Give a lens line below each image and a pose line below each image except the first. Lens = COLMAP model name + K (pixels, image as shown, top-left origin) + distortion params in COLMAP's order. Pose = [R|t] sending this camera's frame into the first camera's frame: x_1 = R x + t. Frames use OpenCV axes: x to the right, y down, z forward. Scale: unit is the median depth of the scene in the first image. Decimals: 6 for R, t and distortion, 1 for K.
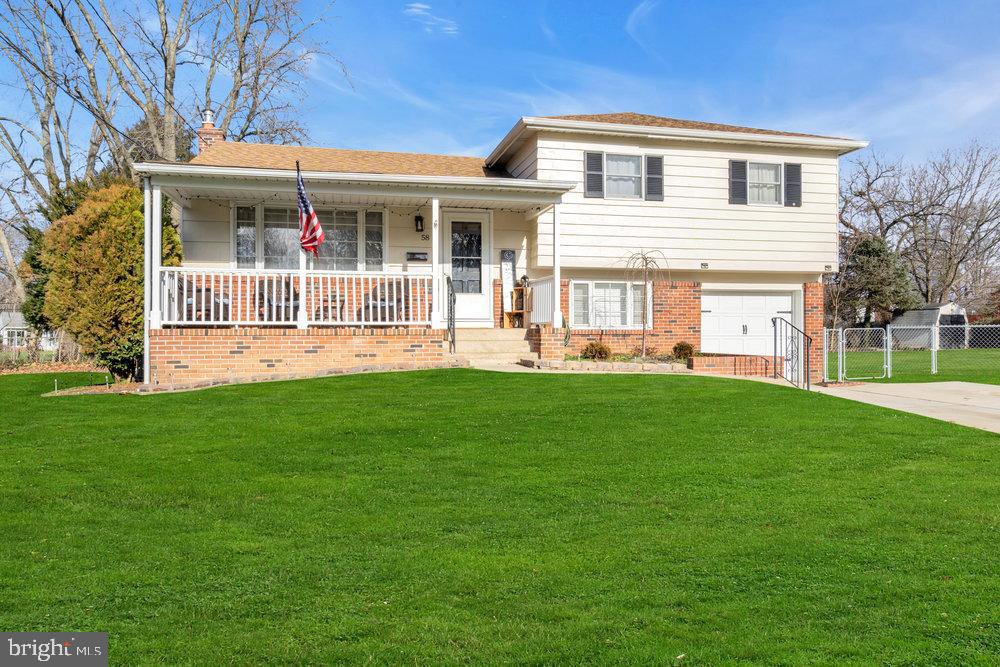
lens RADIAL K [[665.6, 0, 498.8], [0, 665.6, 336.4], [0, 0, 1]] dist [0.002214, 0.003340]
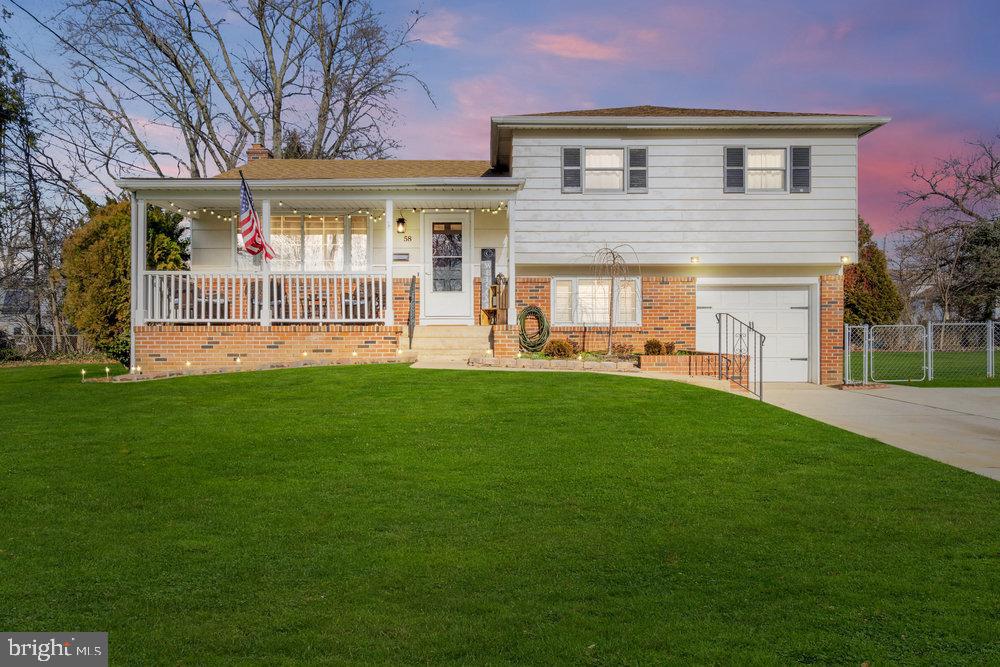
lens RADIAL K [[637.8, 0, 499.9], [0, 637.8, 329.7], [0, 0, 1]] dist [0.016968, -0.002360]
pose [[0.977270, 0.001197, -0.211995, 0.243147], [-0.002315, 0.999985, -0.005025, -0.000487], [0.211986, 0.005402, 0.977258, 0.052159]]
